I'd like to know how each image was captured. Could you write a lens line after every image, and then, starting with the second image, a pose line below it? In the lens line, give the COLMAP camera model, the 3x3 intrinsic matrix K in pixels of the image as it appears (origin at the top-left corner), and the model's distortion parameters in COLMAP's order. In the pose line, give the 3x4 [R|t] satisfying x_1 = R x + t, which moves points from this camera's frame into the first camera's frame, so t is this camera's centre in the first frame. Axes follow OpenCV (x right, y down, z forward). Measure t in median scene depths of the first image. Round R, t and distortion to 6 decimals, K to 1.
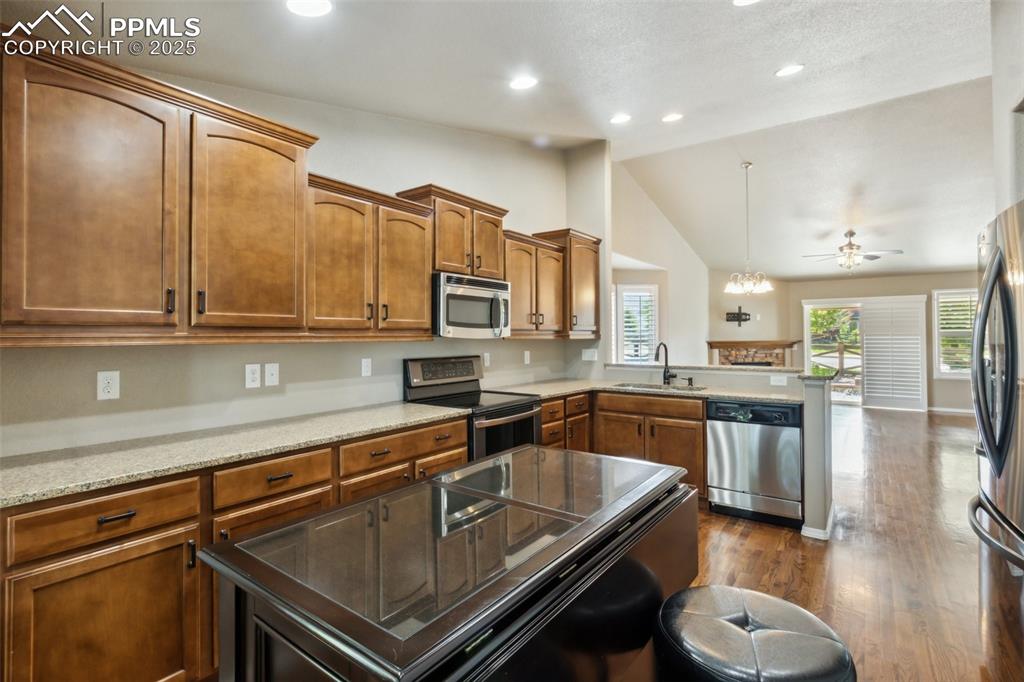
lens RADIAL K [[483.9, 0, 512.8], [0, 483.9, 327.6], [0, 0, 1]] dist [-0.003148, -0.000726]
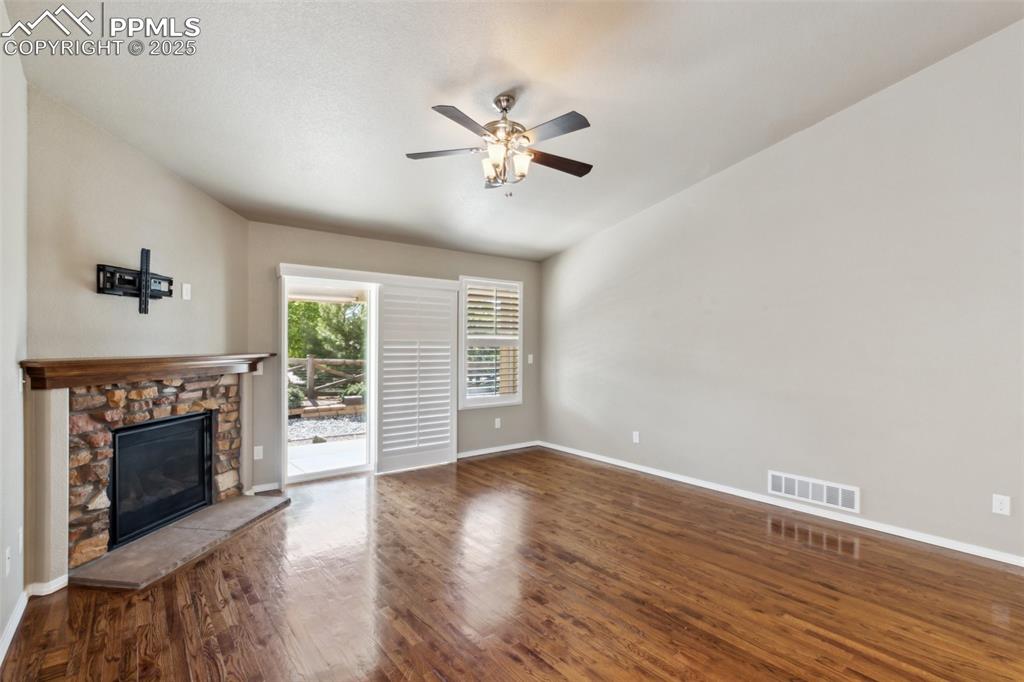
lens RADIAL K [[473.0, 0, 496.9], [0, 473.0, 349.3], [0, 0, 1]] dist [-0.012837, -0.000581]
pose [[0.277358, -0.004791, 0.960755, 0.301718], [-0.023509, 0.999654, 0.011772, 0.016455], [-0.960479, -0.025852, 0.277150, 0.883702]]
